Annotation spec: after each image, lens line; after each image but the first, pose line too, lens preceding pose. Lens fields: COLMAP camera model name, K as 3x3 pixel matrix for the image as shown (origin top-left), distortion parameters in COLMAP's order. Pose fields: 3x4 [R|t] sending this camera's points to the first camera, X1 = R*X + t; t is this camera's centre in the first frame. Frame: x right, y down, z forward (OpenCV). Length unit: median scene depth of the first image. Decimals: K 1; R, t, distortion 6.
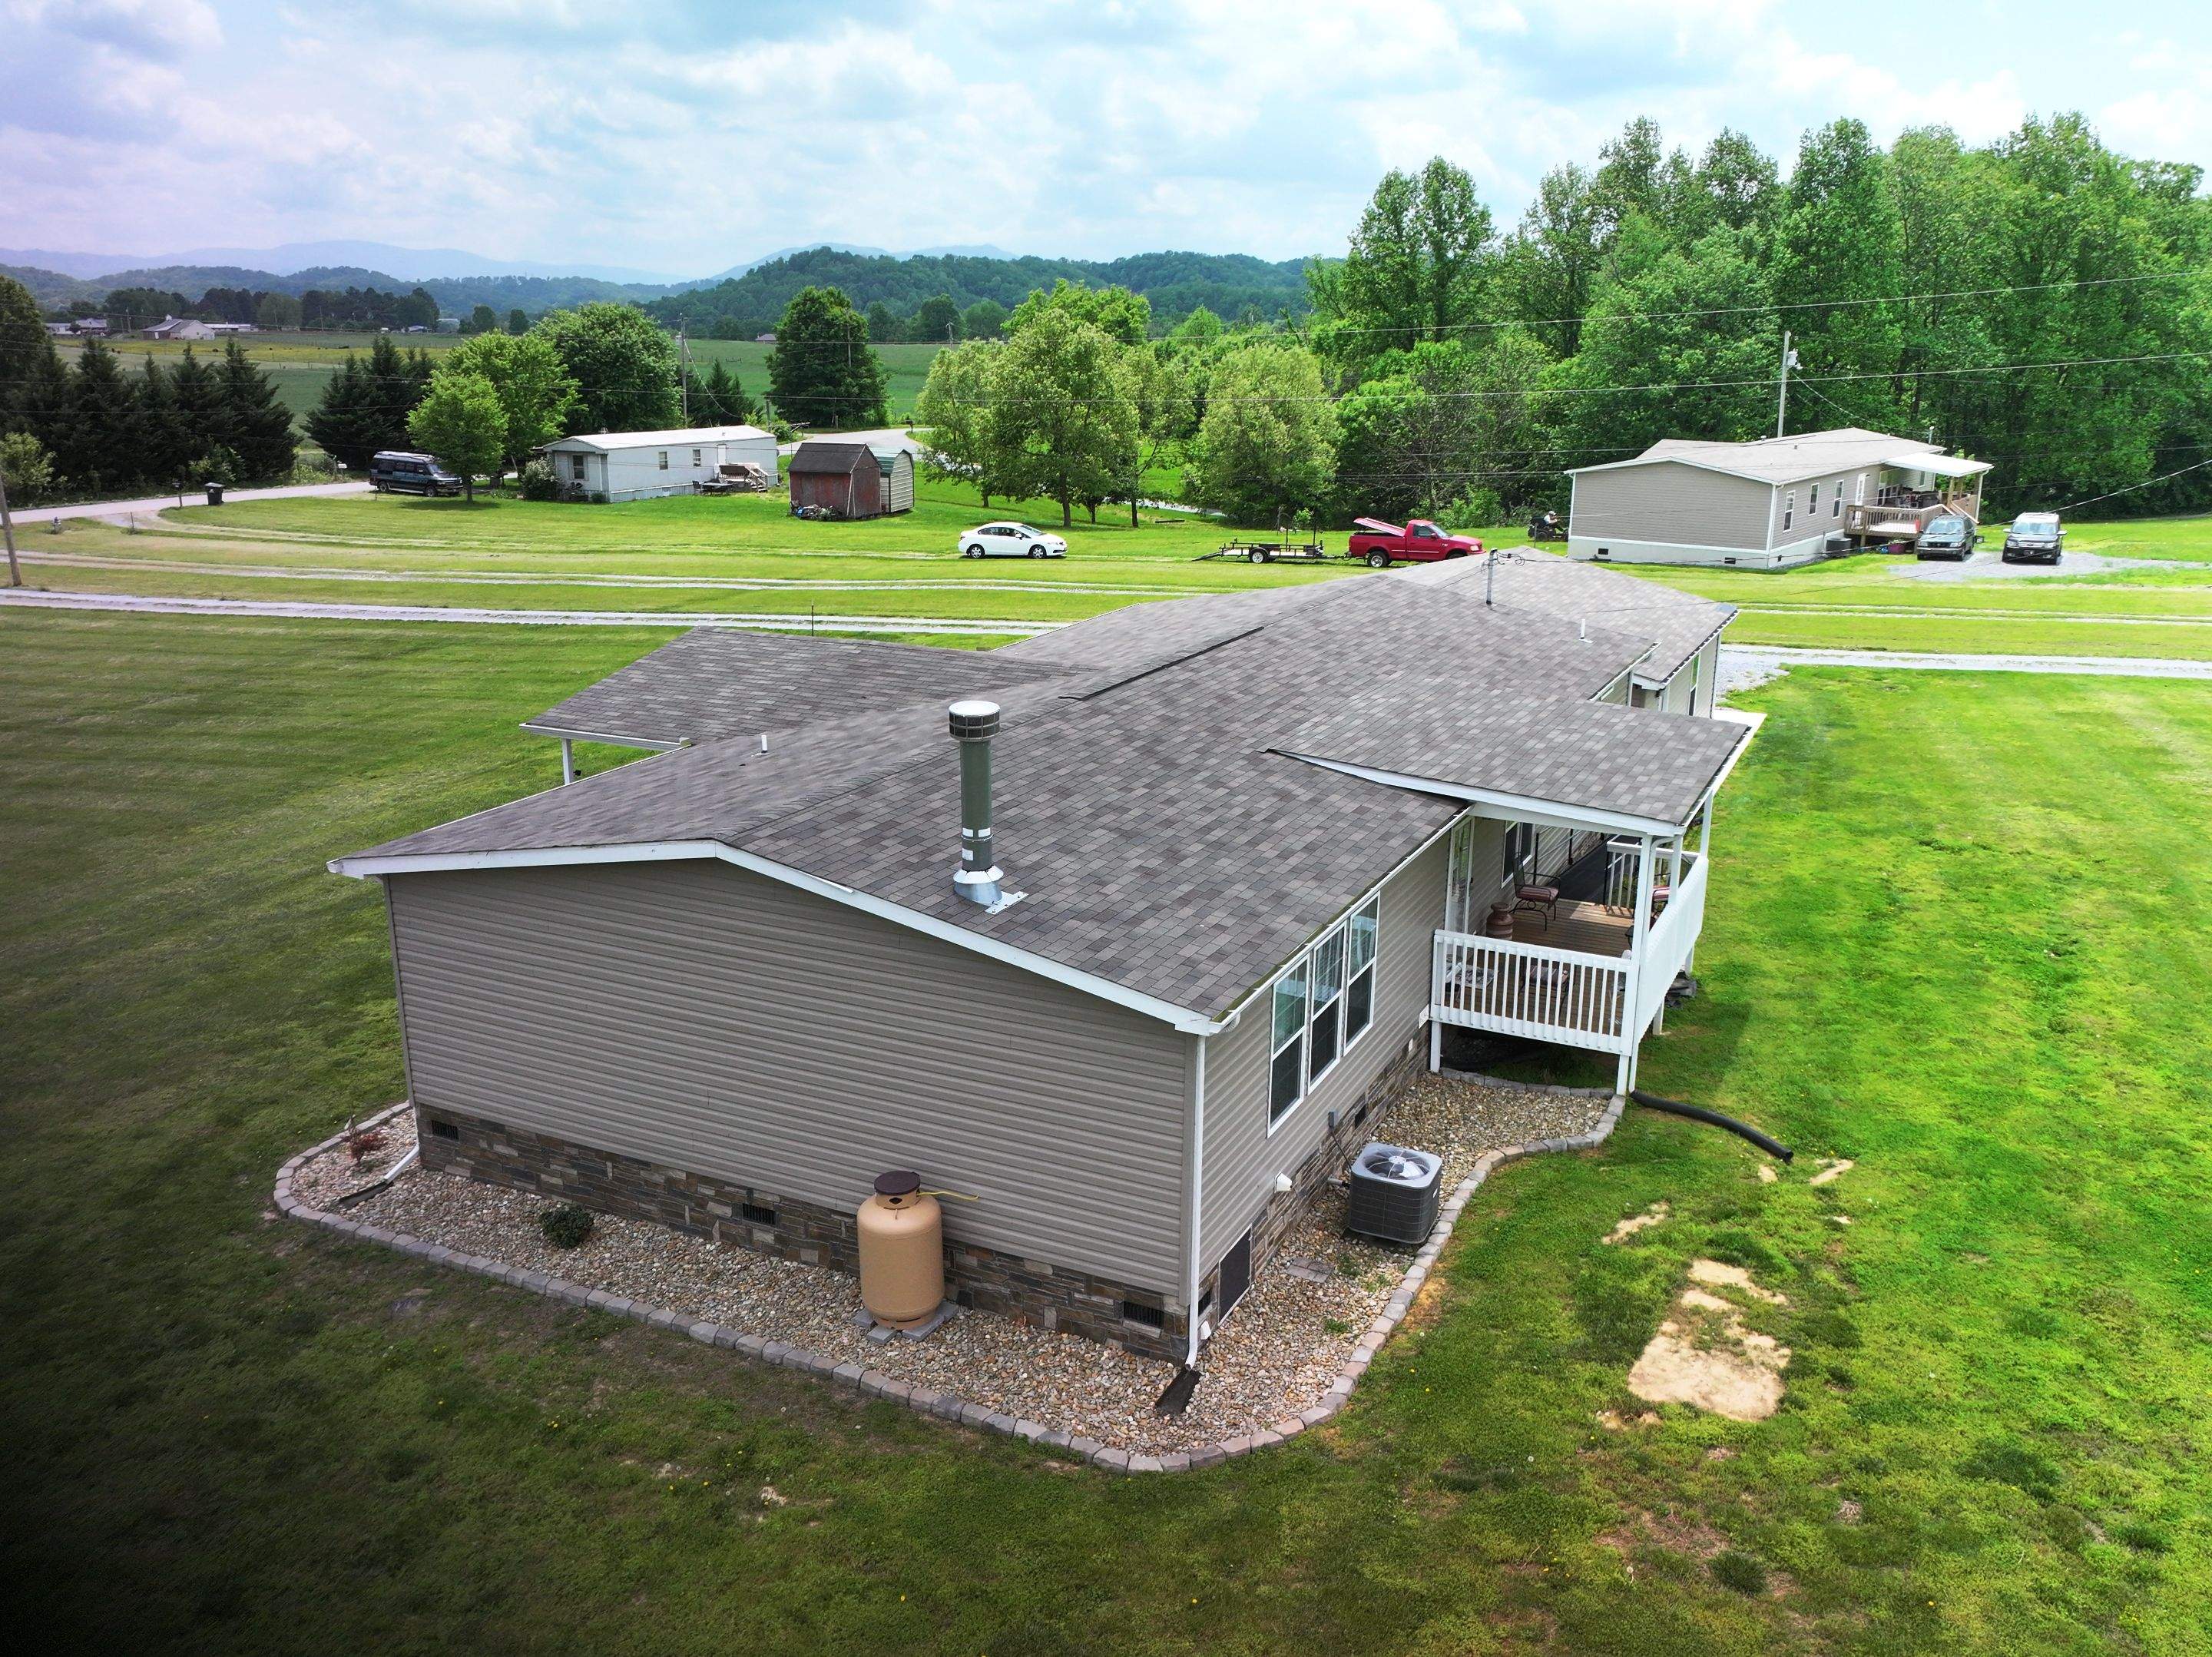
lens RADIAL K [[1799.0, 0, 1099.0], [0, 1799.0, 835.2], [0, 0, 1]] dist [0.006310, 0.000489]
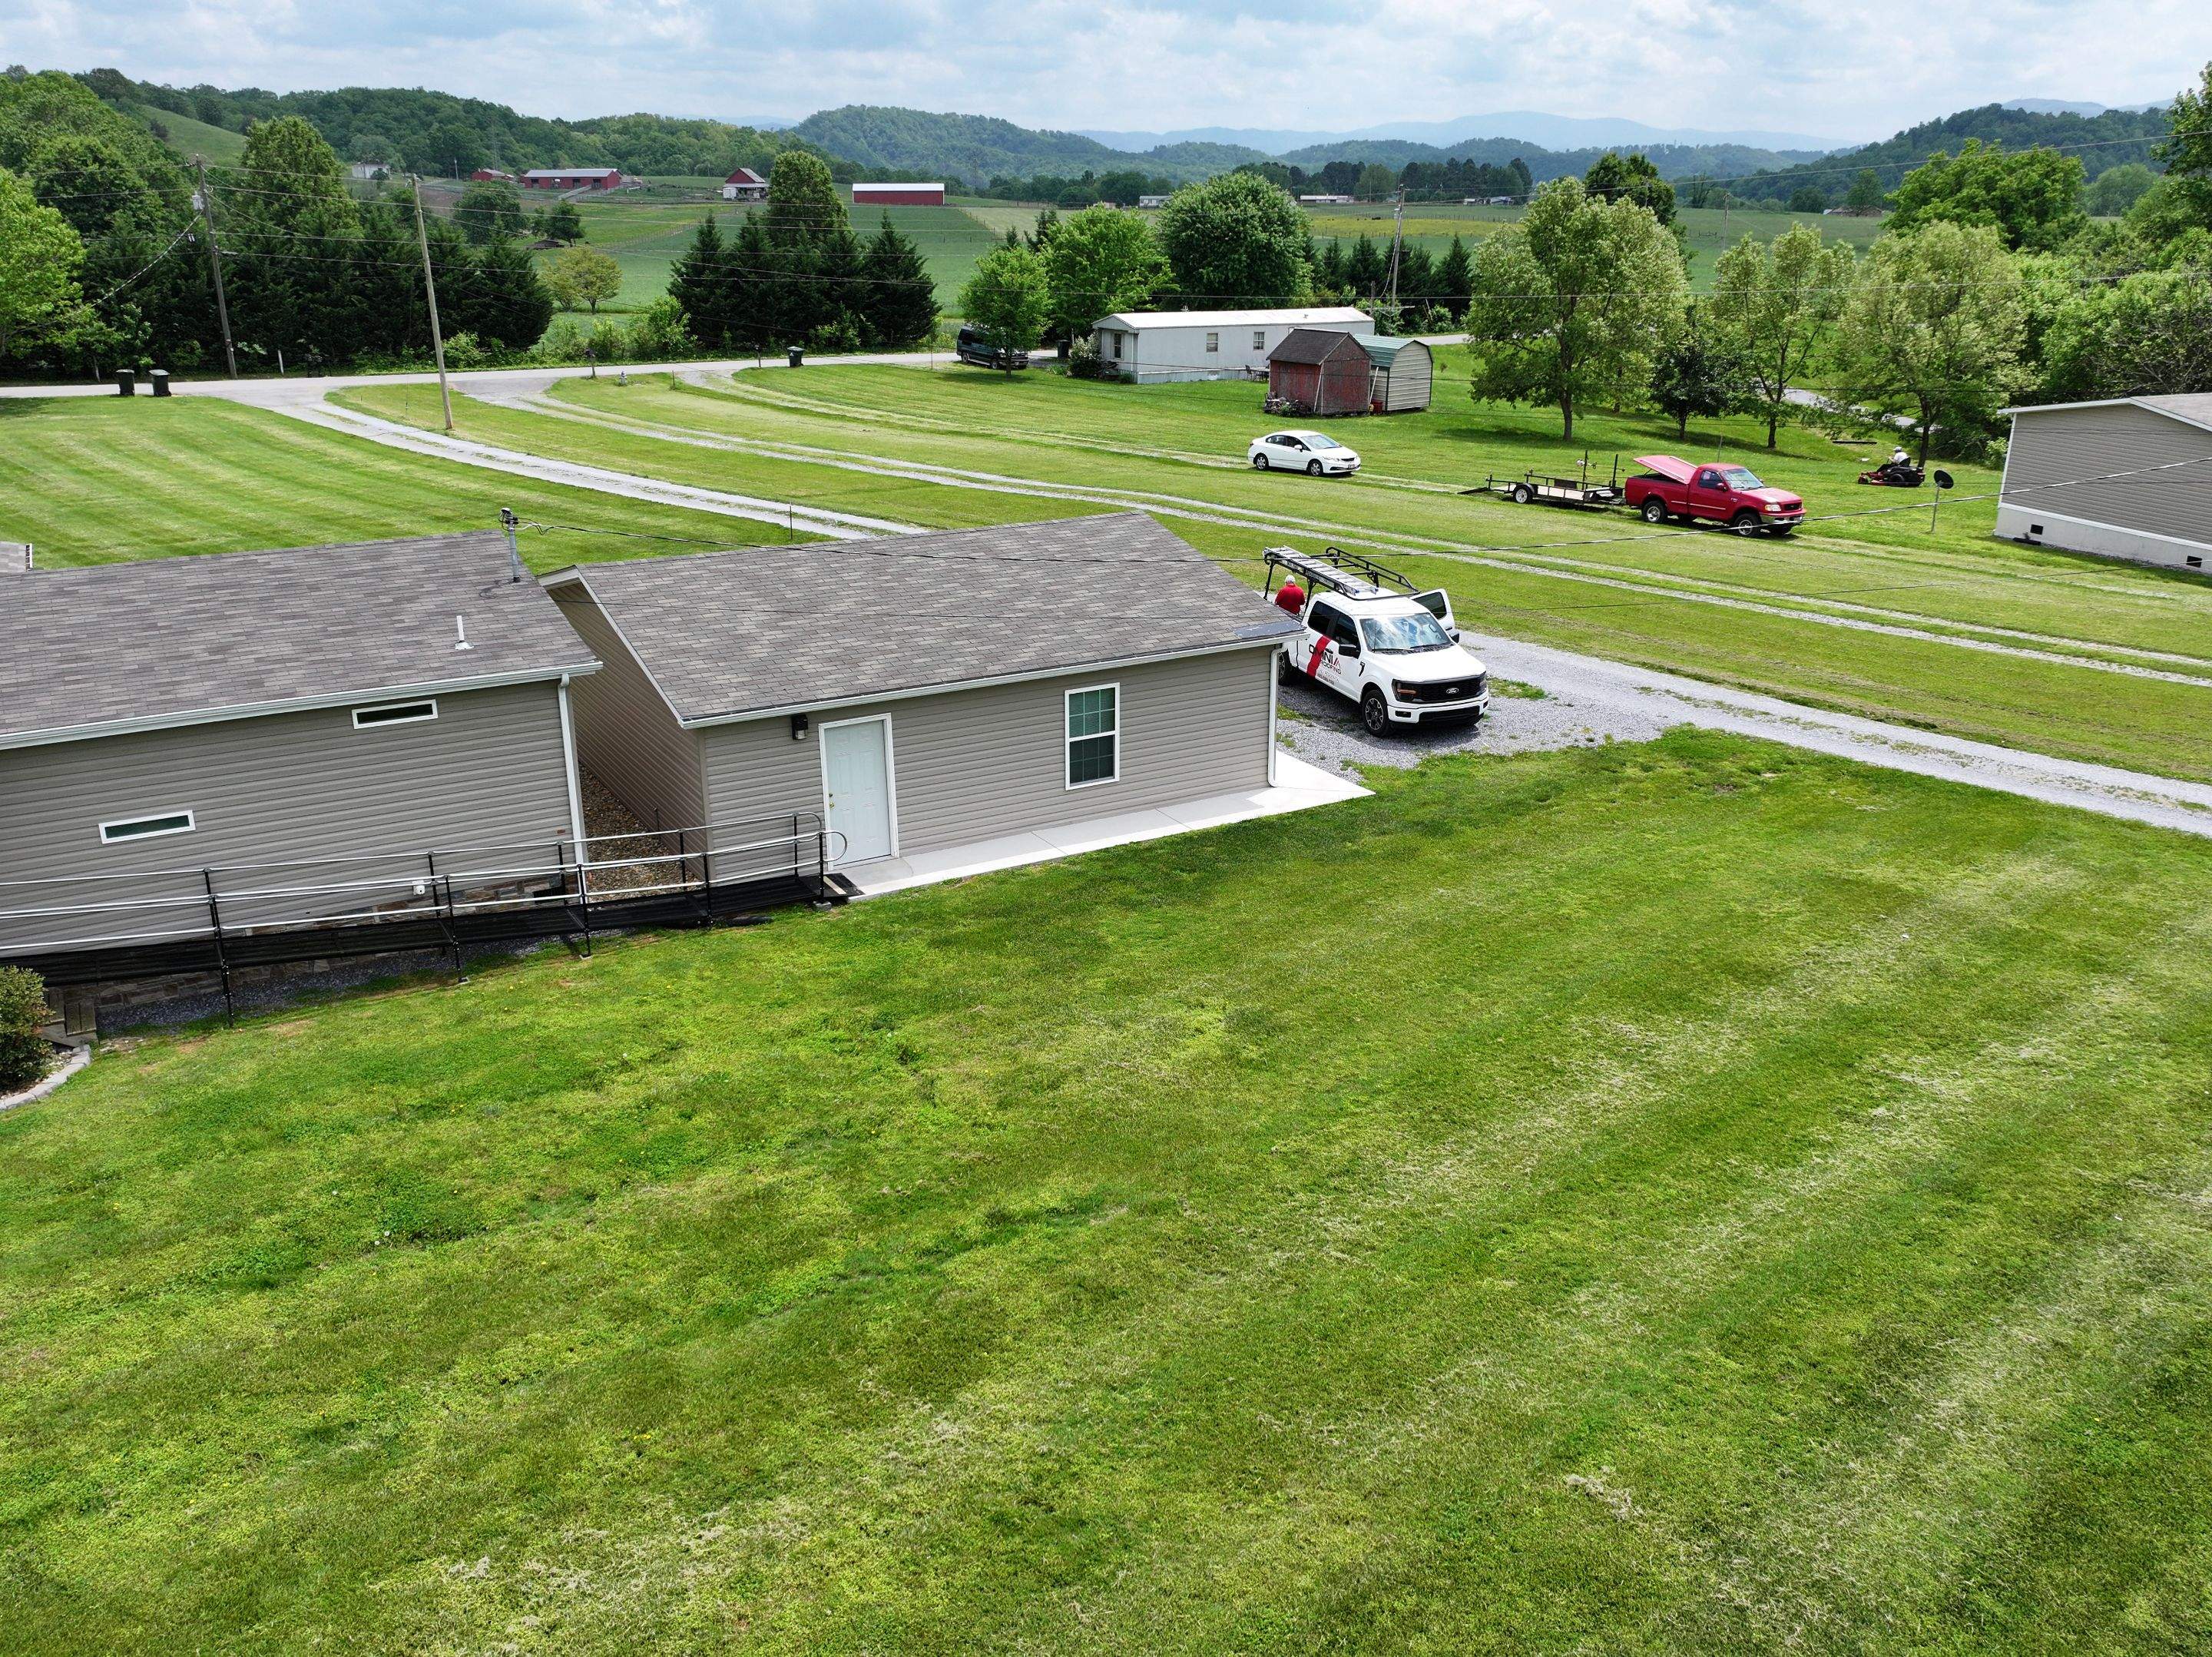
lens RADIAL K [[1799.0, 0, 1103.6], [0, 1799.0, 844.7], [0, 0, 1]] dist [0.006310, 0.000489]
pose [[0.831373, 0.186701, -0.523413, 1.089306], [-0.149741, 0.982299, 0.112540, -0.184767], [0.535160, -0.015186, 0.844614, 0.642344]]
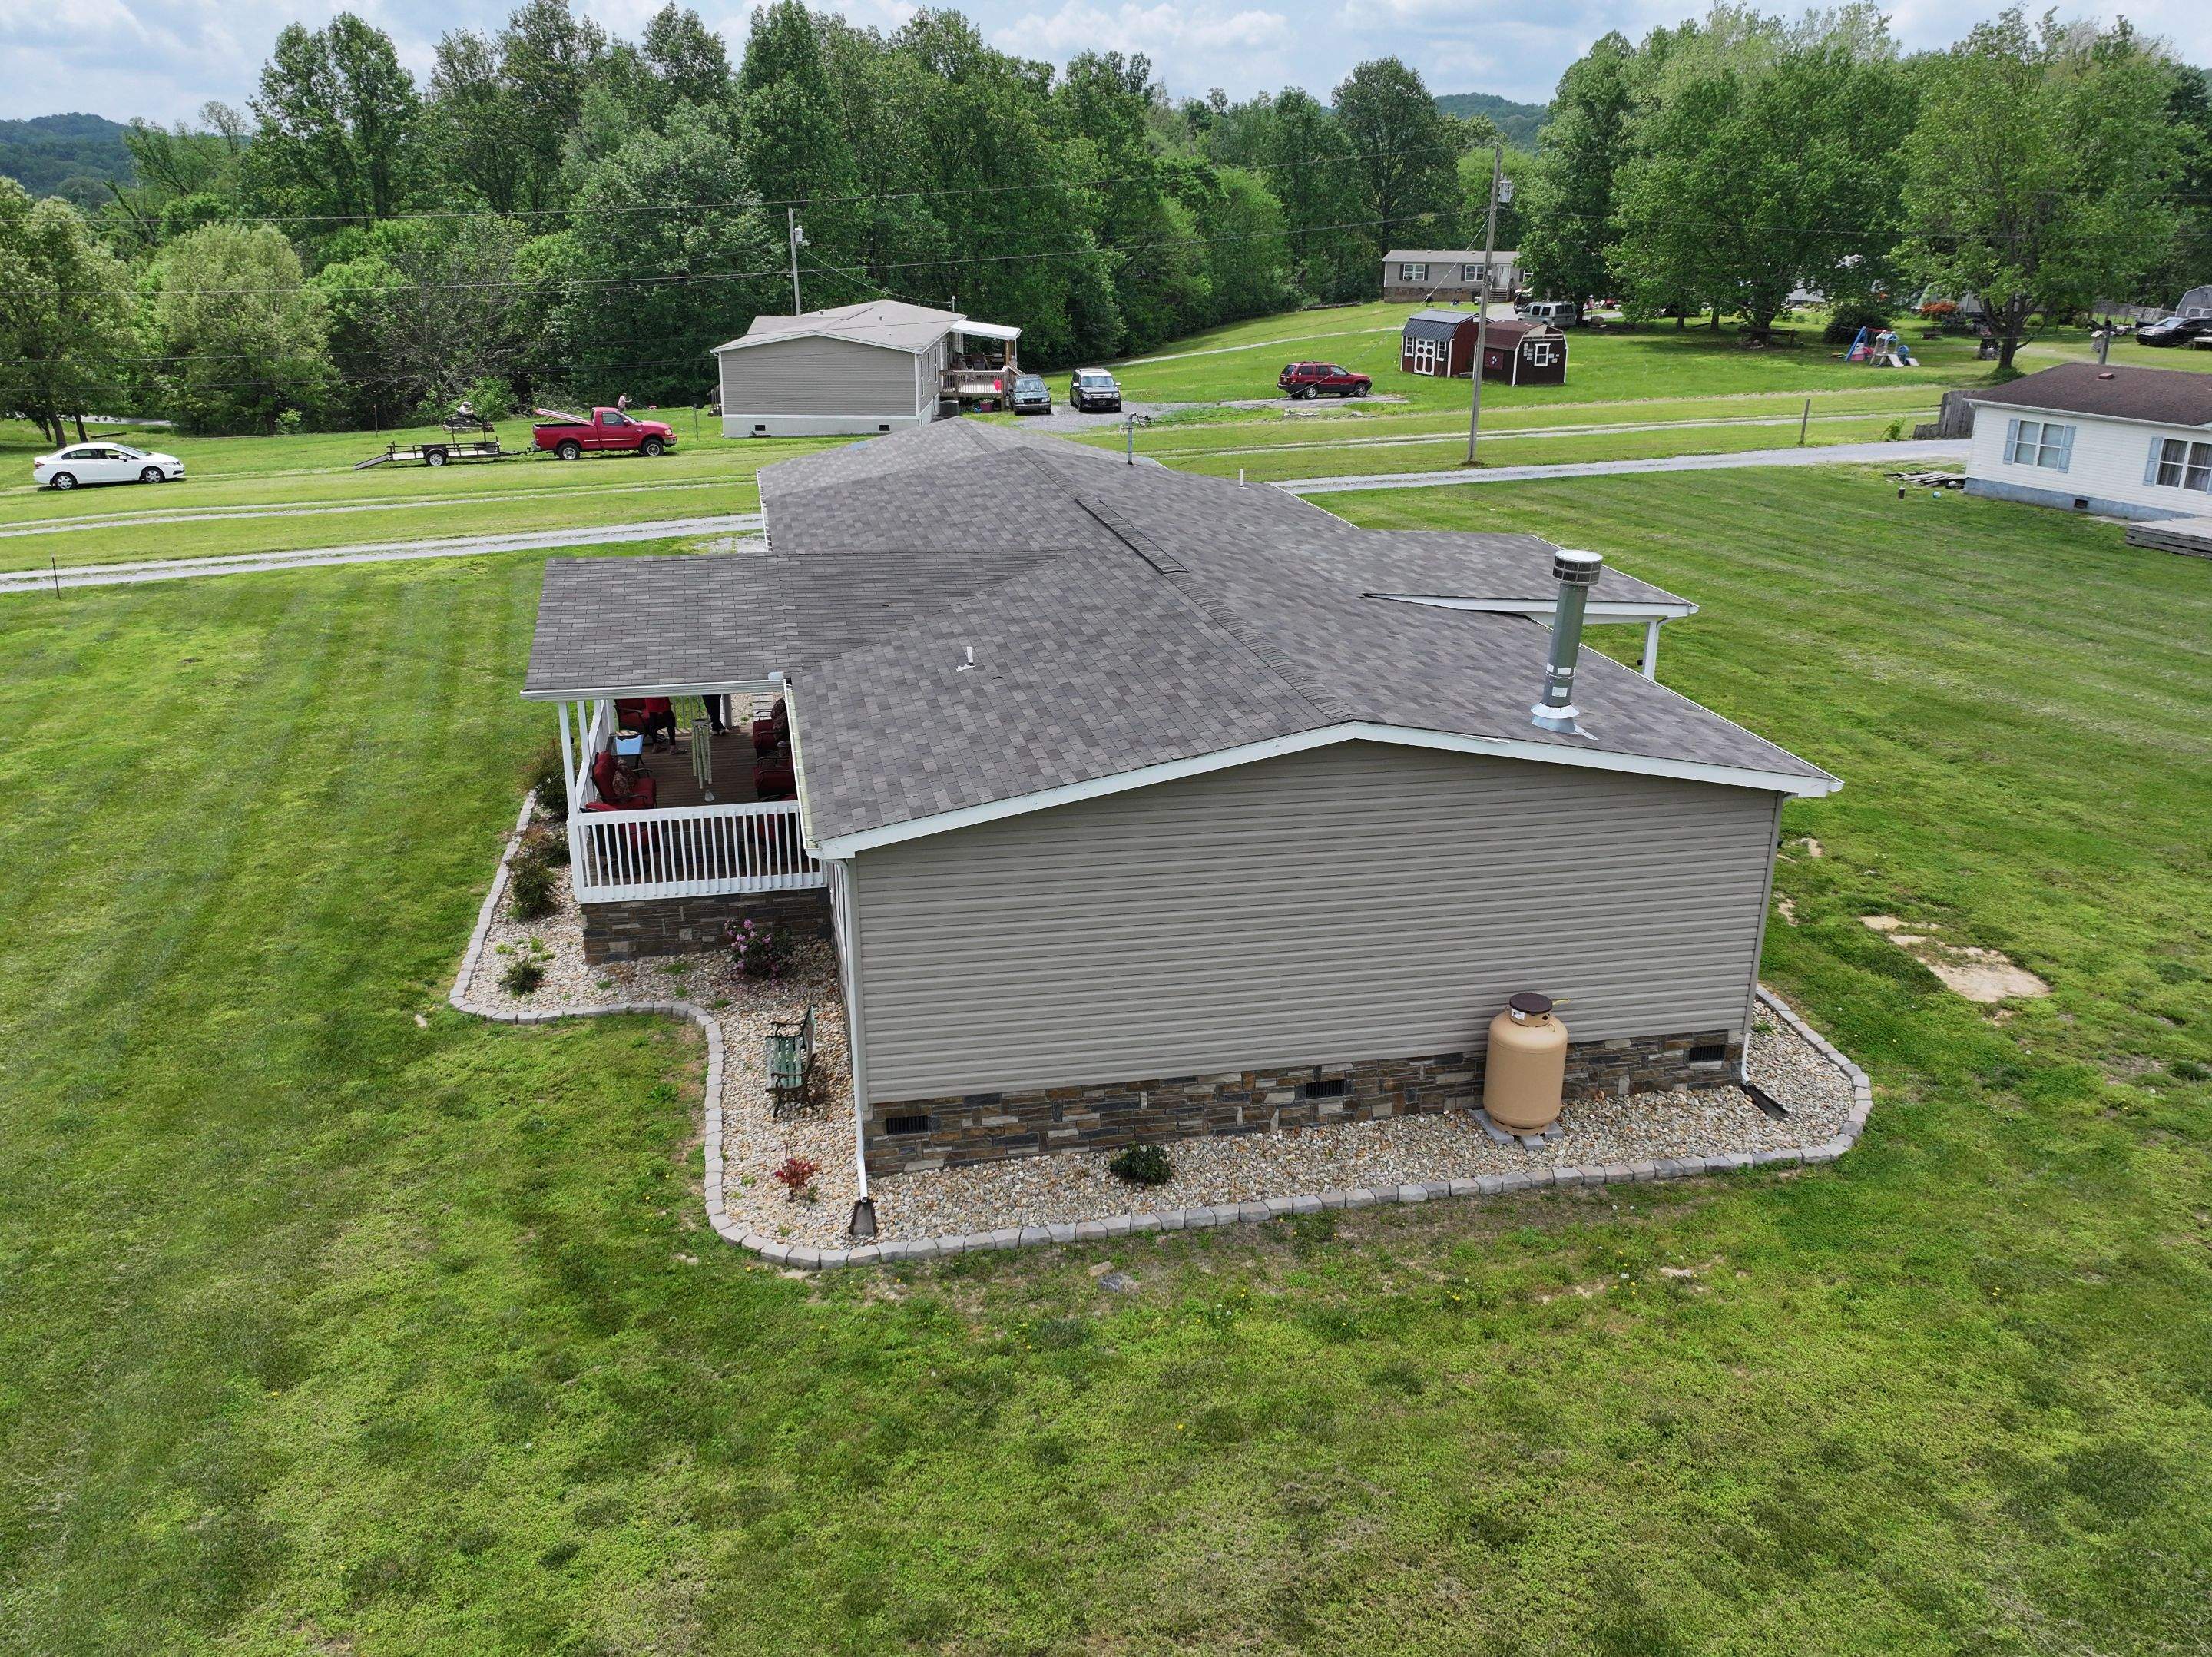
lens RADIAL K [[1799.0, 0, 1100.7], [0, 1799.0, 839.9], [0, 0, 1]] dist [0.006310, 0.000489]
pose [[0.790125, -0.202582, 0.578501, -0.610807], [0.165040, 0.979262, 0.117508, -0.049136], [-0.590309, 0.002630, 0.807173, 0.179961]]
